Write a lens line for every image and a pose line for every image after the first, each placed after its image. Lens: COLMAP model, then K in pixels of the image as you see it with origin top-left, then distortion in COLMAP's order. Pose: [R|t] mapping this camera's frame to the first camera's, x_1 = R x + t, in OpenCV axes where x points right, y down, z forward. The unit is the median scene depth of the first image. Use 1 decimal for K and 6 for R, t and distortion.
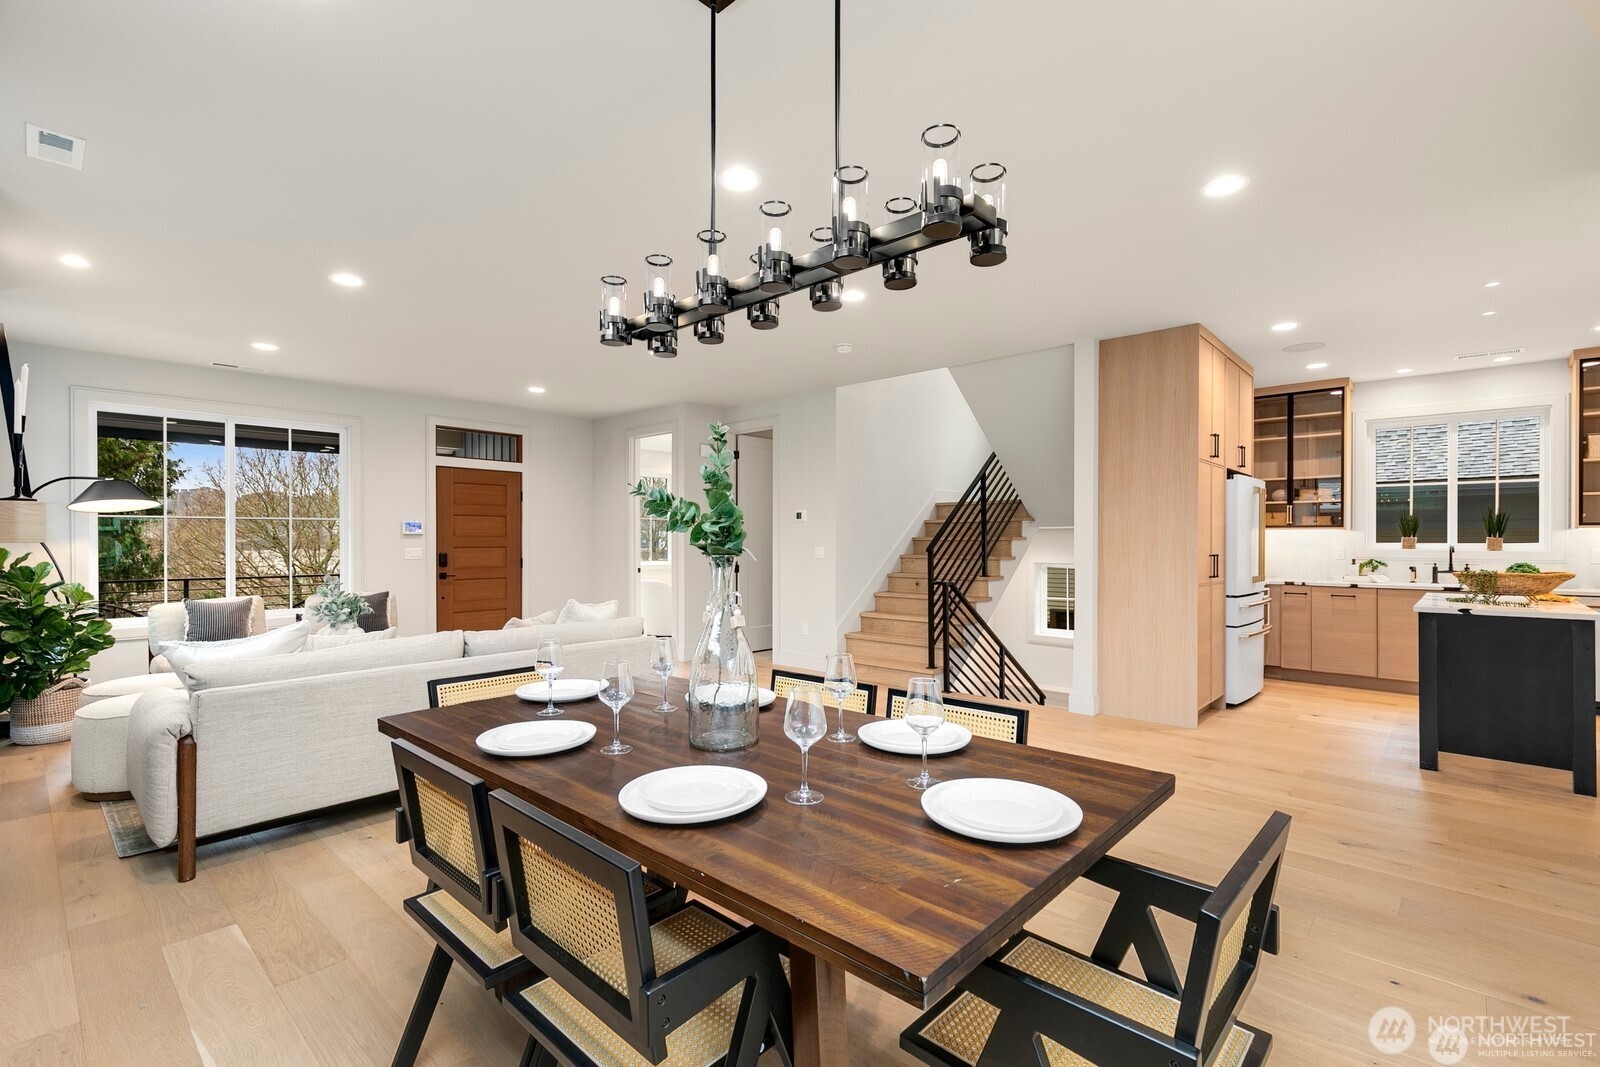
lens RADIAL K [[728.4, 0, 806.0], [0, 728.4, 542.3], [0, 0, 1]] dist [-0.001700, -0.001056]
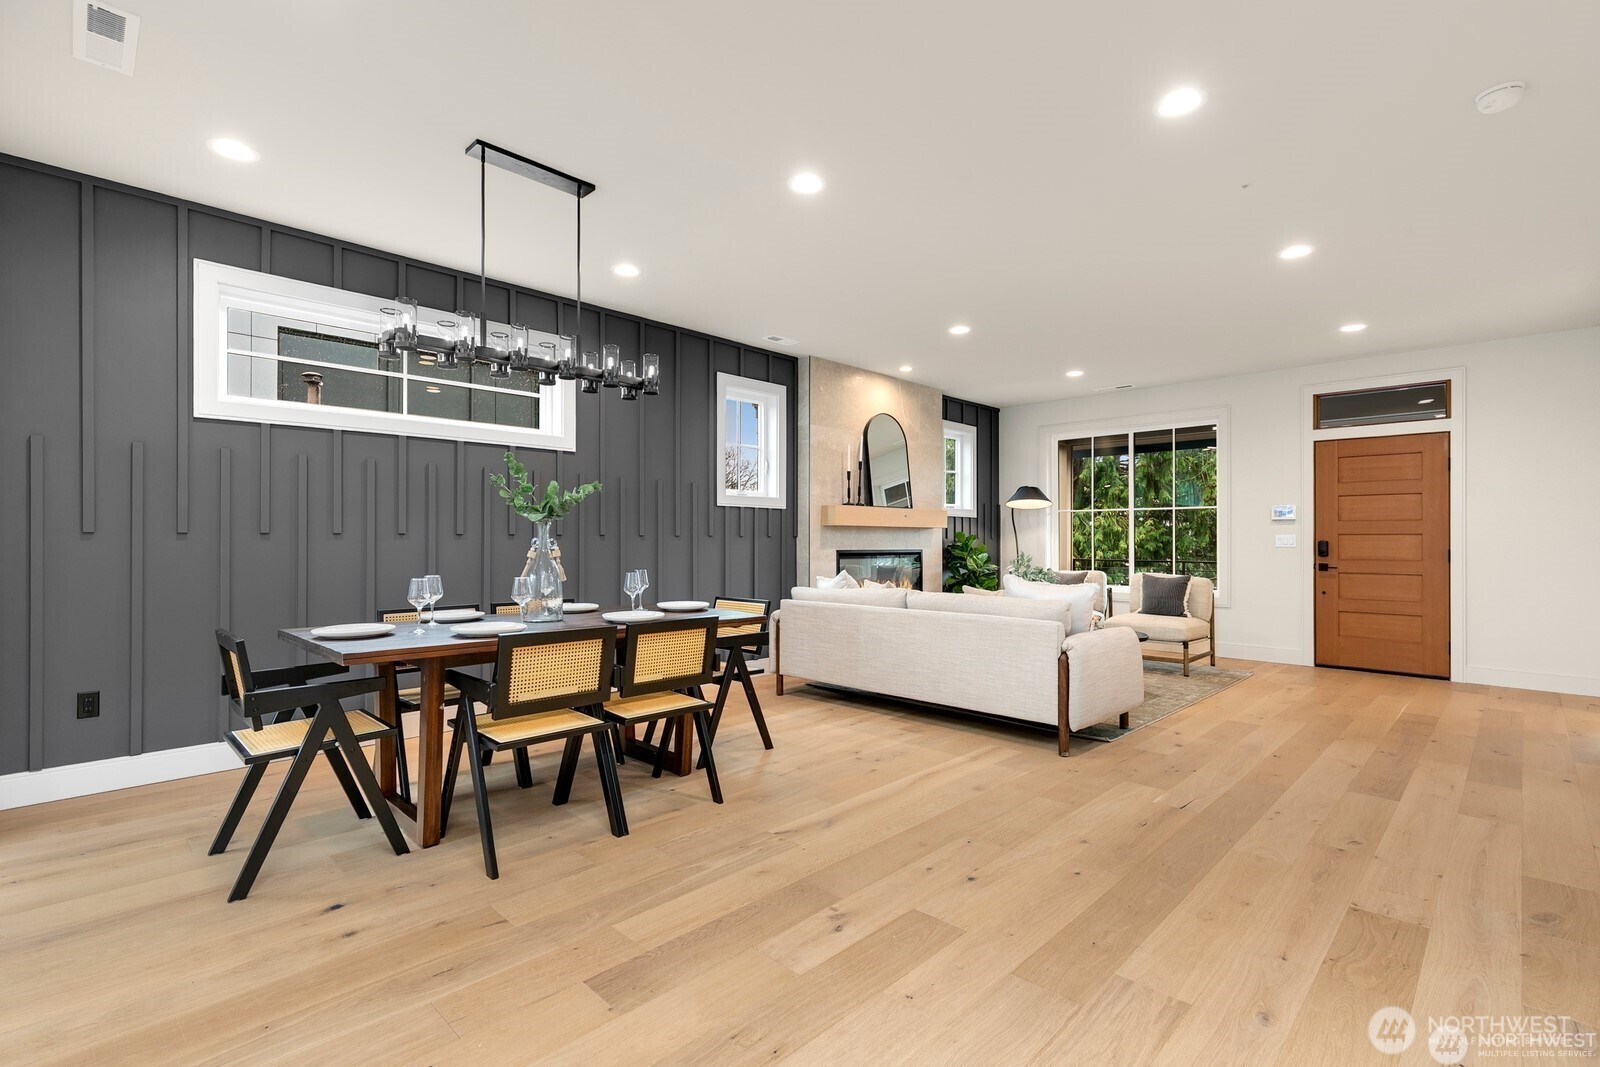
lens RADIAL K [[728.4, 0, 801.2], [0, 728.4, 537.9], [0, 0, 1]] dist [-0.001700, -0.001056]
pose [[-0.035076, -0.003448, -0.999379, 0.389316], [-0.002977, 0.999990, -0.003345, 0.016068], [0.999380, 0.002858, -0.035086, 0.409422]]
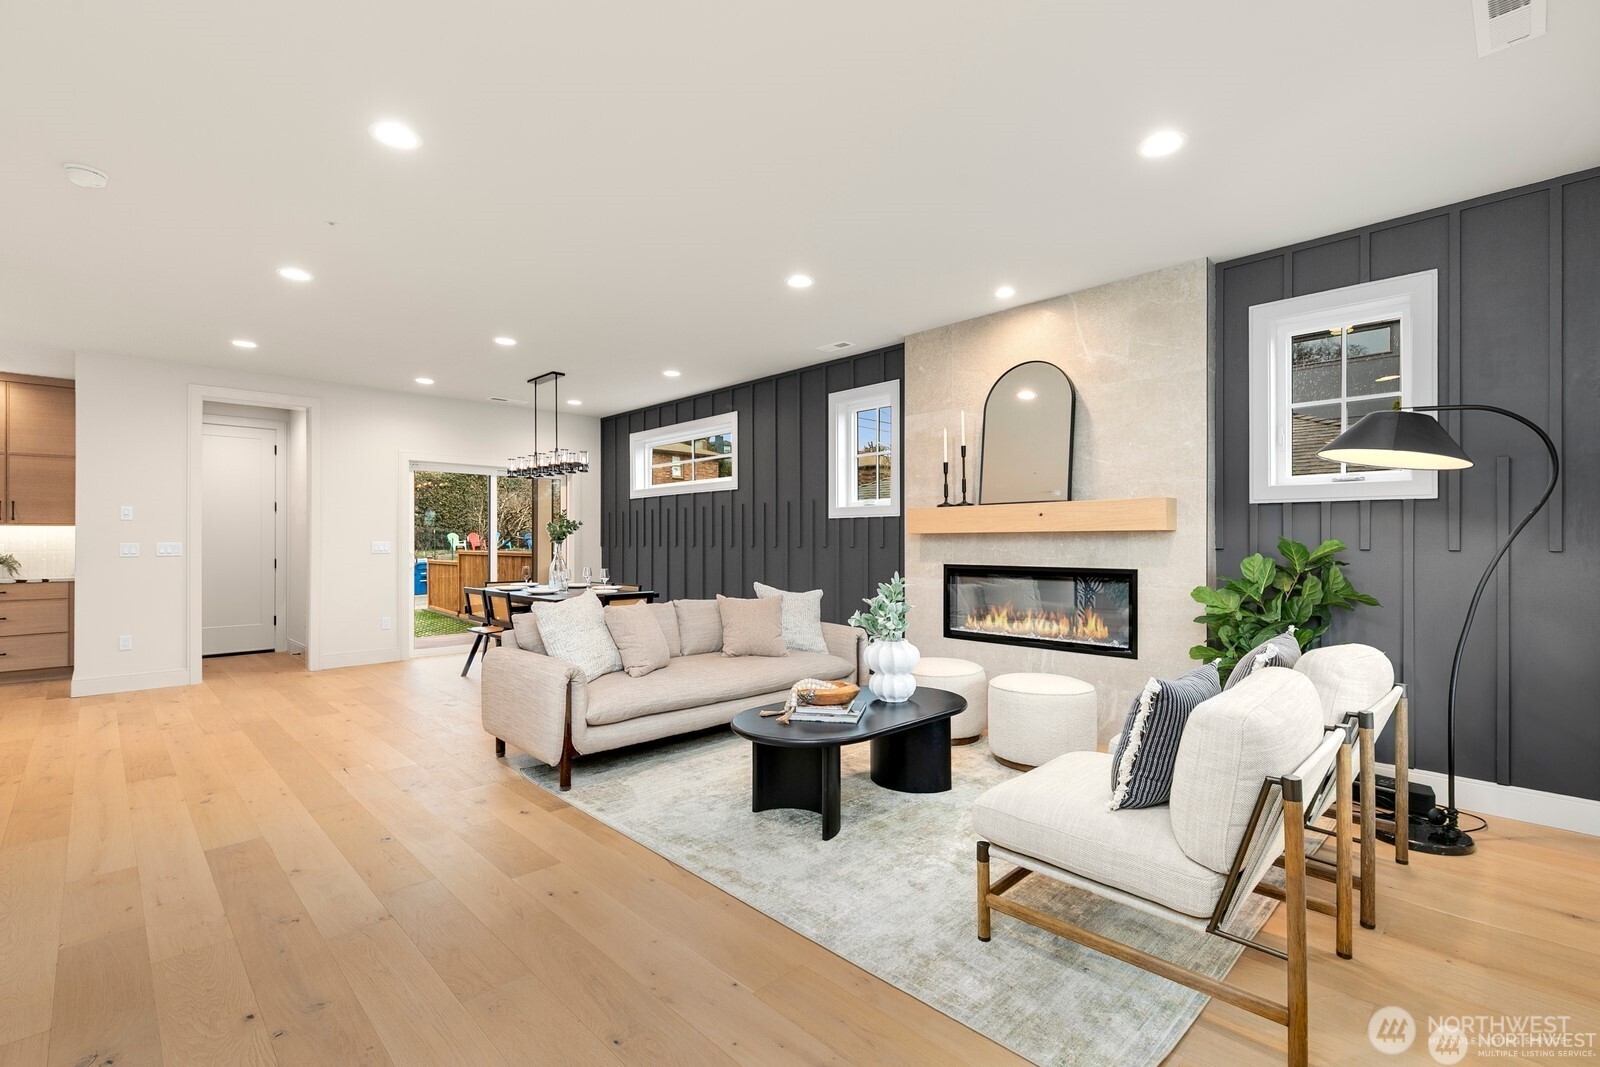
lens RADIAL K [[728.4, 0, 797.9], [0, 728.4, 538.3], [0, 0, 1]] dist [-0.001700, -0.001056]
pose [[-0.998370, -0.000742, 0.057071, -0.378069], [-0.001350, 0.999943, -0.010617, 0.010209], [-0.057060, -0.010677, -0.998314, 1.104909]]
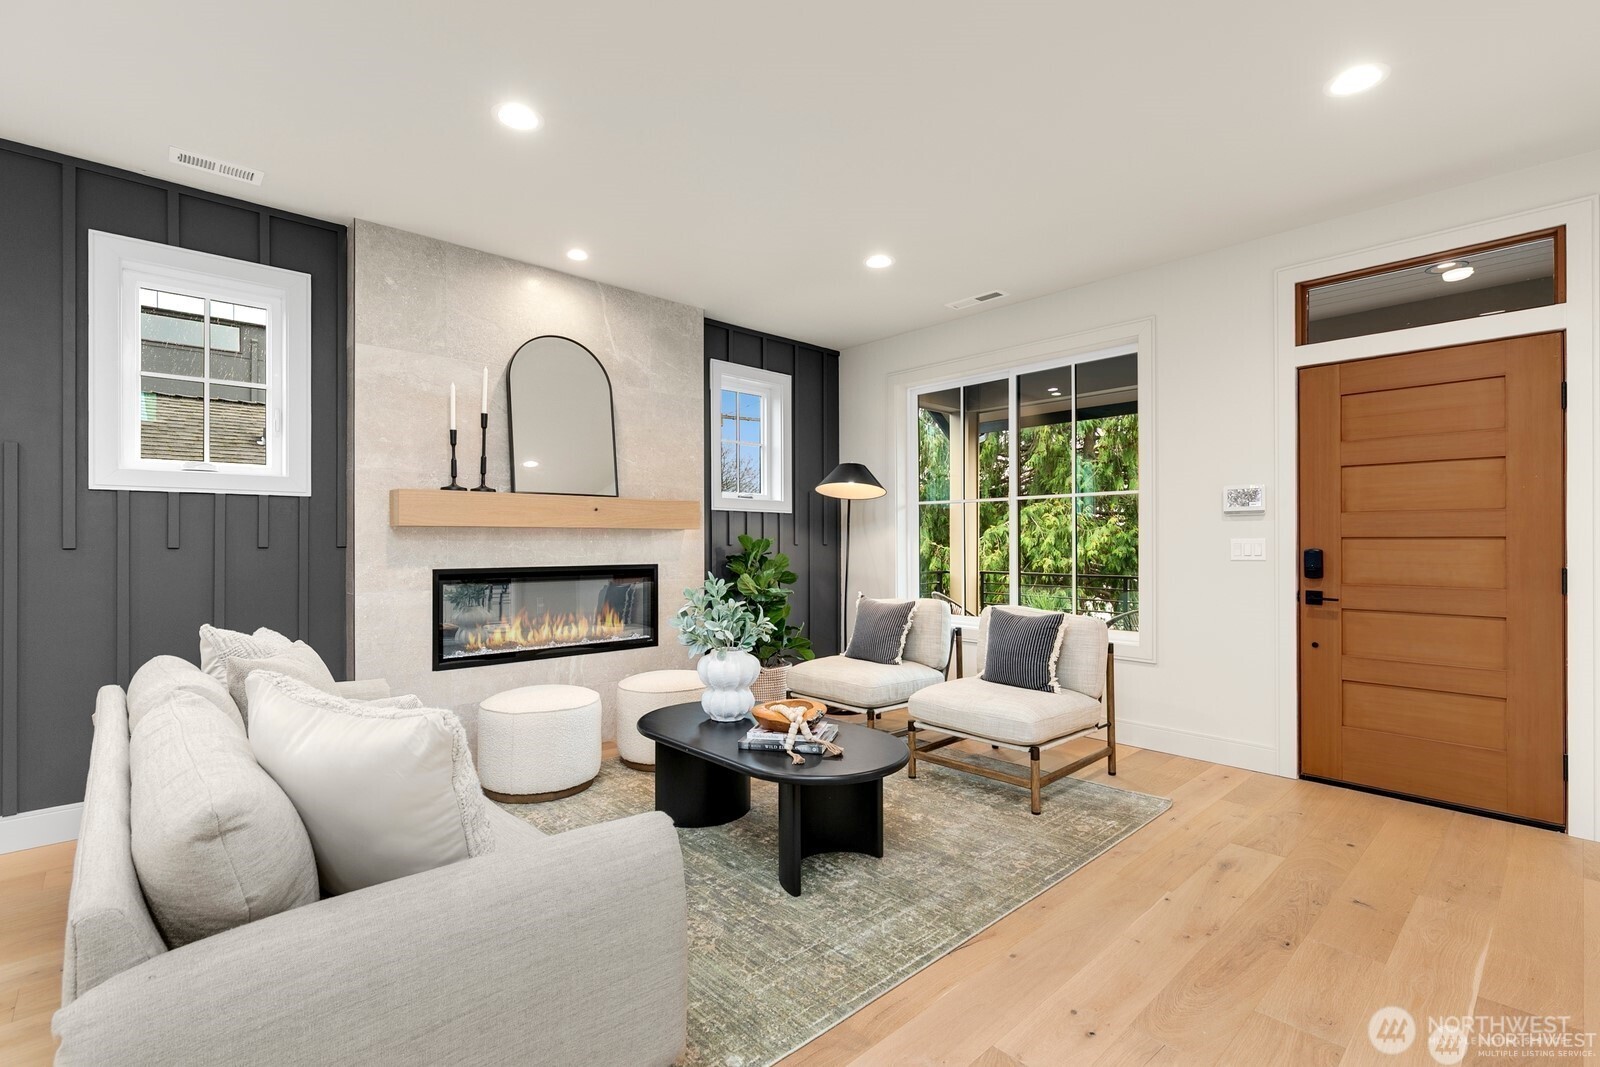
lens RADIAL K [[728.4, 0, 803.4], [0, 728.4, 543.3], [0, 0, 1]] dist [-0.001700, -0.001056]
pose [[-0.073052, 0.001481, -0.997327, -0.004578], [0.001869, 0.999997, 0.001348, 0.009599], [0.997326, -0.001766, -0.073054, 0.705150]]
